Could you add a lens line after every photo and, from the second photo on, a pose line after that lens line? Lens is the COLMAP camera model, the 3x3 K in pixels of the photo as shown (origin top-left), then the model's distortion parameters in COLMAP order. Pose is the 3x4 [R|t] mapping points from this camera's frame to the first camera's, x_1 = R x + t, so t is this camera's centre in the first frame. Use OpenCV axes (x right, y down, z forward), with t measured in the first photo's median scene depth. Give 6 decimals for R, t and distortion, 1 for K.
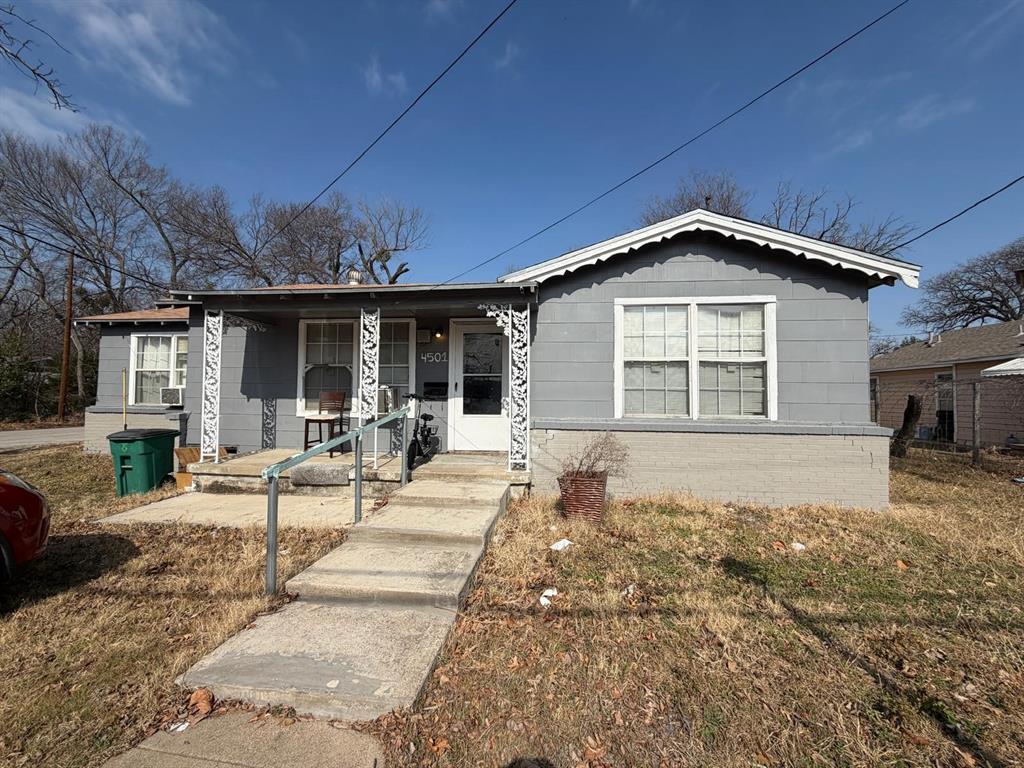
lens RADIAL K [[404.5, 0, 508.4], [0, 404.5, 387.0], [0, 0, 1]] dist [0.003018, -0.000409]
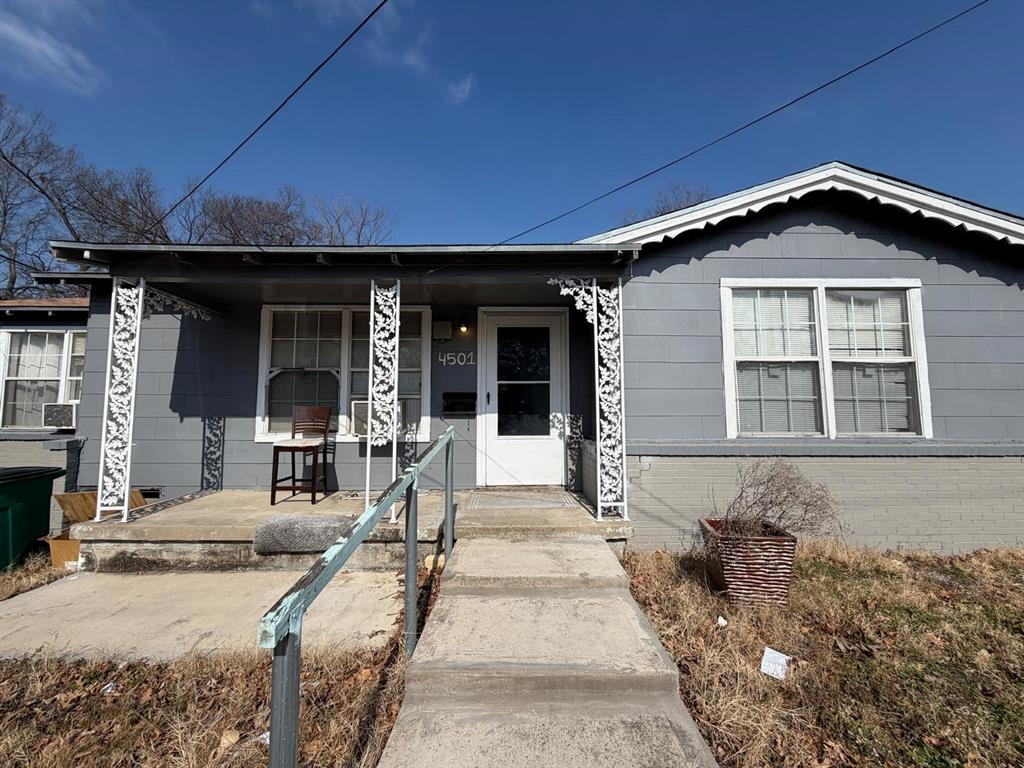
lens RADIAL K [[404.5, 0, 508.1], [0, 404.5, 386.9], [0, 0, 1]] dist [0.003018, -0.000409]
pose [[0.992667, -0.000280, 0.120878, -0.218979], [0.005555, 0.999046, -0.043309, 0.012740], [-0.120751, 0.043662, 0.991722, 0.313545]]
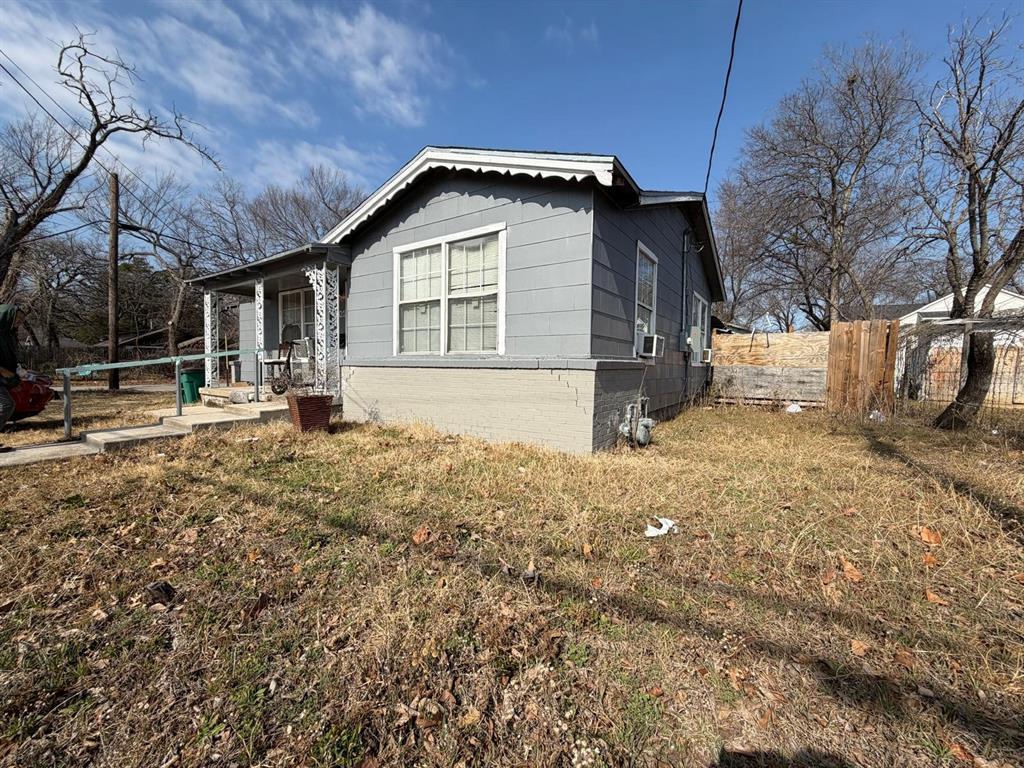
lens RADIAL K [[404.5, 0, 512.2], [0, 404.5, 379.0], [0, 0, 1]] dist [0.003018, -0.000409]
pose [[0.885522, 0.012752, -0.464423, 1.070343], [0.017234, 0.998034, 0.060265, 0.078418], [0.464278, -0.061370, 0.883561, 0.153220]]
